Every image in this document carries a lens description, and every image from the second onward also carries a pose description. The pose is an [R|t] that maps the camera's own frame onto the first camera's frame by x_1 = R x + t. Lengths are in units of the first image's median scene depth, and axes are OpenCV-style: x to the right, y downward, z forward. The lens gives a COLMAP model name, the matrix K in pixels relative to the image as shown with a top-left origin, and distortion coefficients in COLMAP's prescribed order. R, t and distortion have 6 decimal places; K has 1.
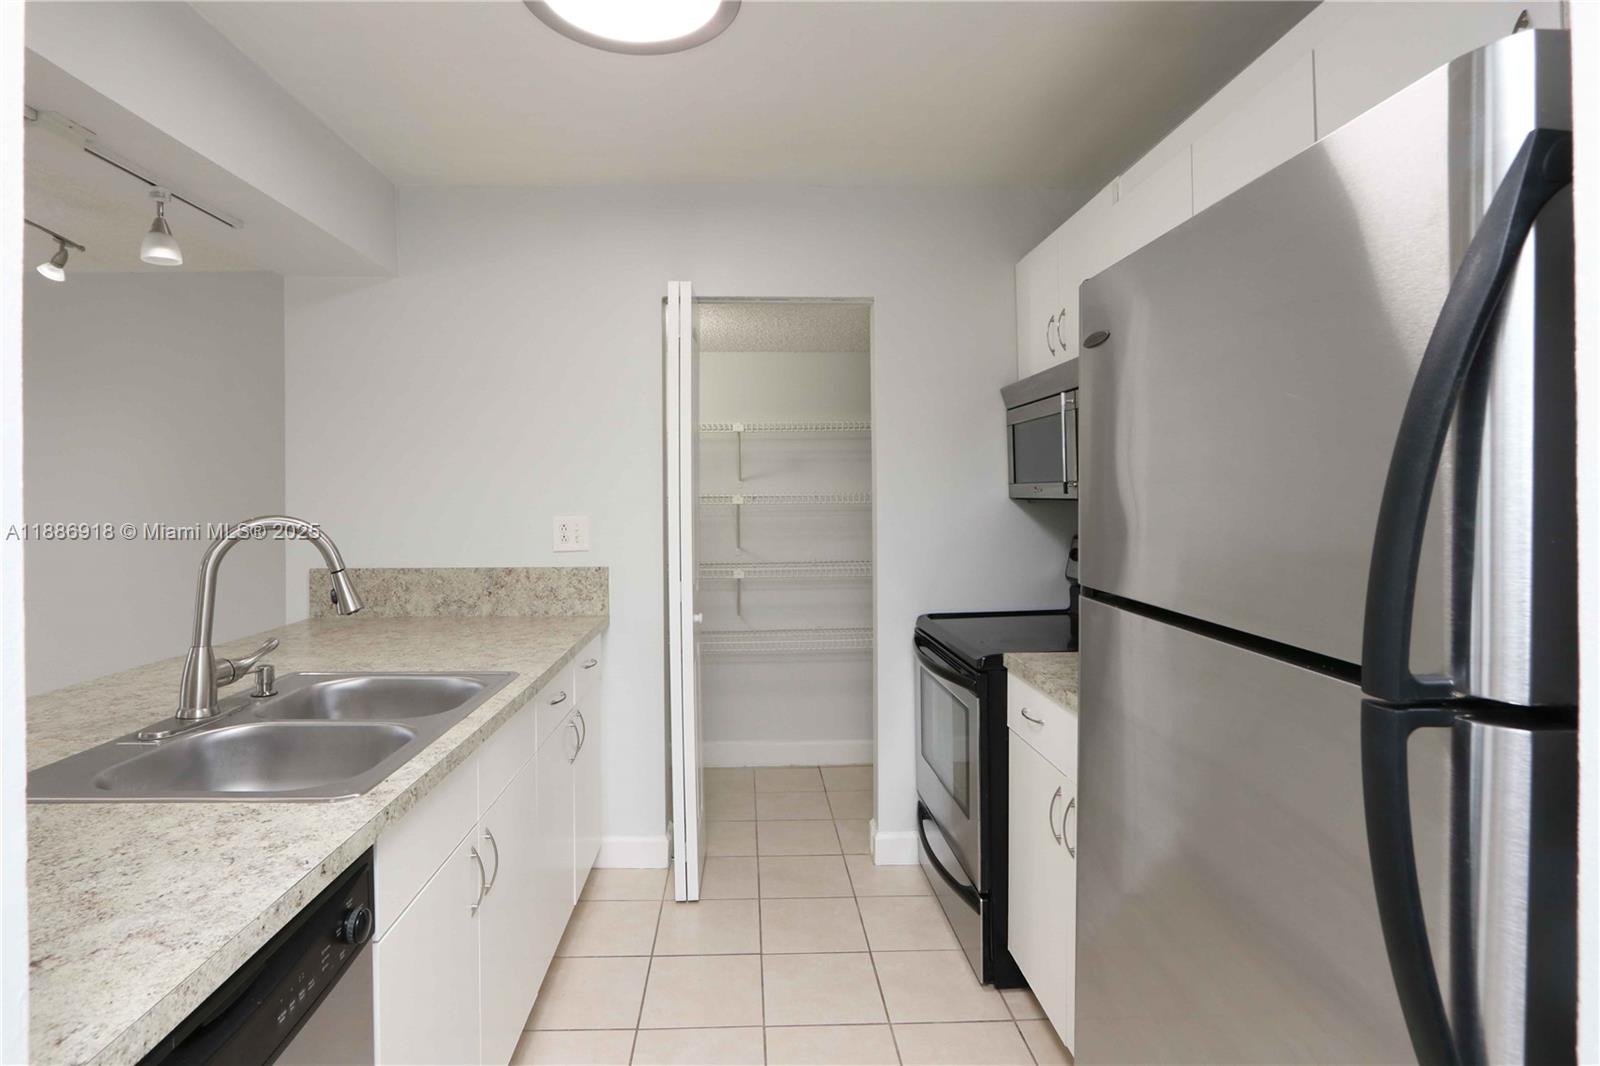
lens RADIAL K [[819.3, 0, 784.1], [0, 819.3, 499.7], [0, 0, 1]] dist [-0.016622, 0.005707]
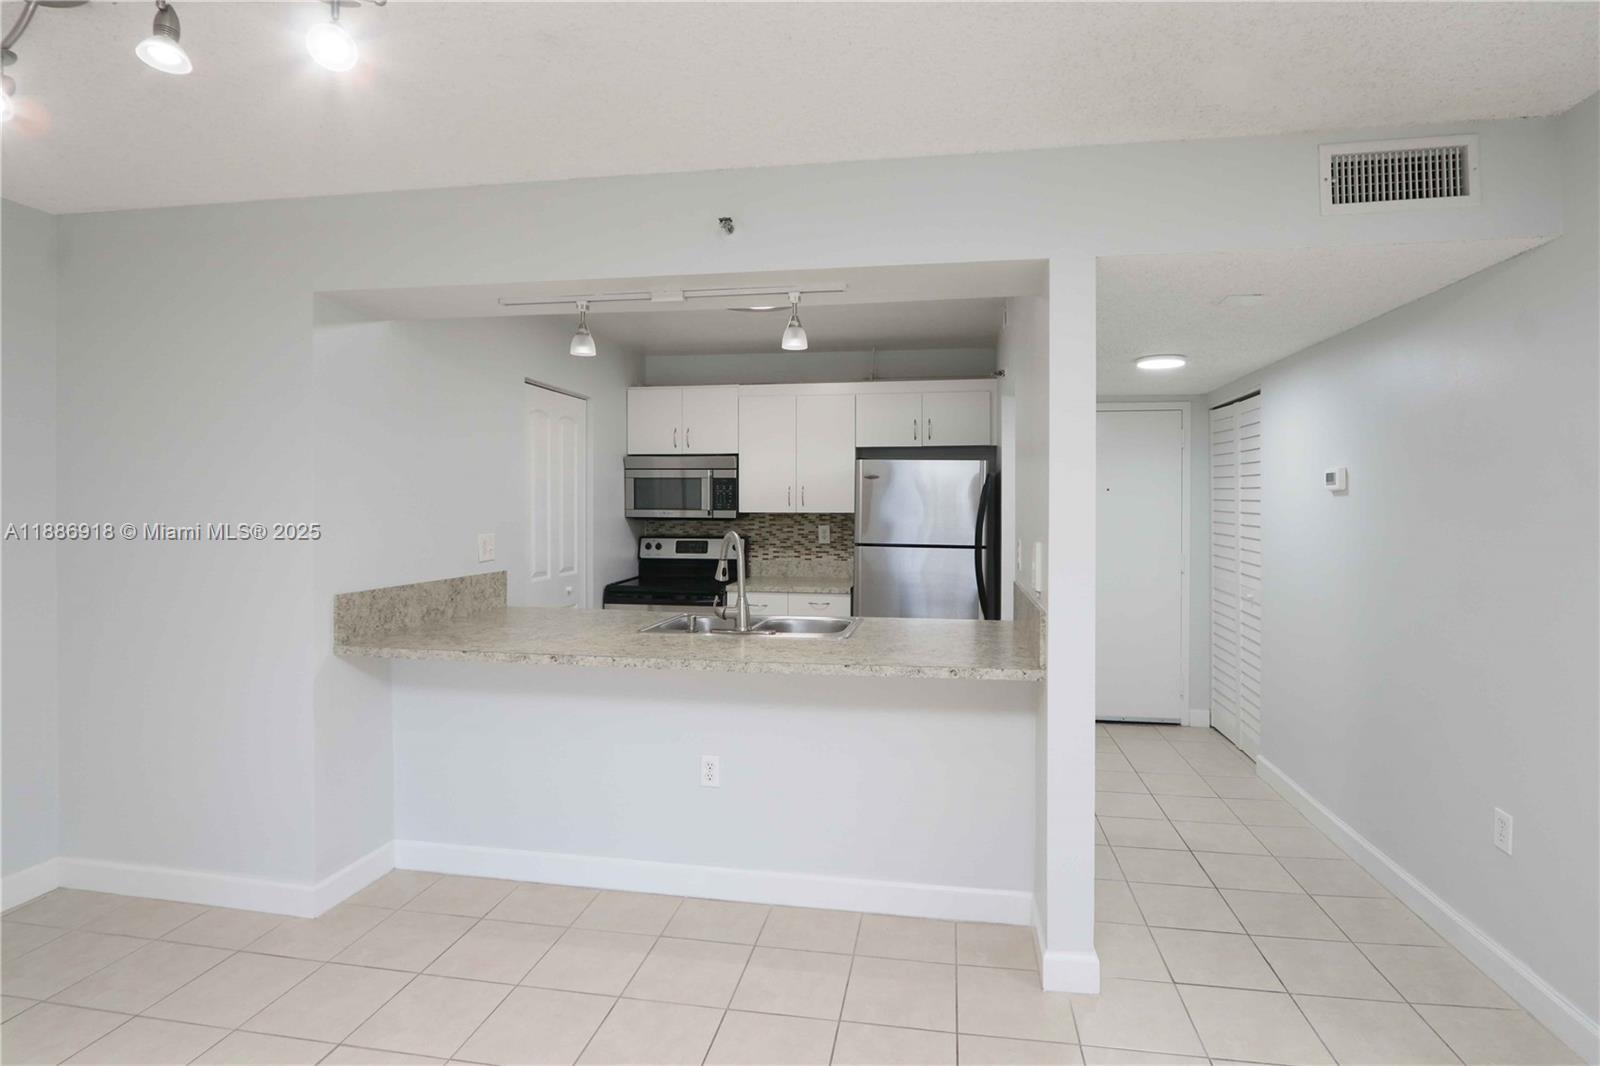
lens RADIAL K [[819.3, 0, 793.5], [0, 819.3, 507.2], [0, 0, 1]] dist [-0.016622, 0.005707]
pose [[0.202850, 0.003554, 0.979203, -1.468786], [-0.000851, 0.999994, -0.003453, -0.018475], [-0.979210, -0.000133, 0.202851, 0.268189]]
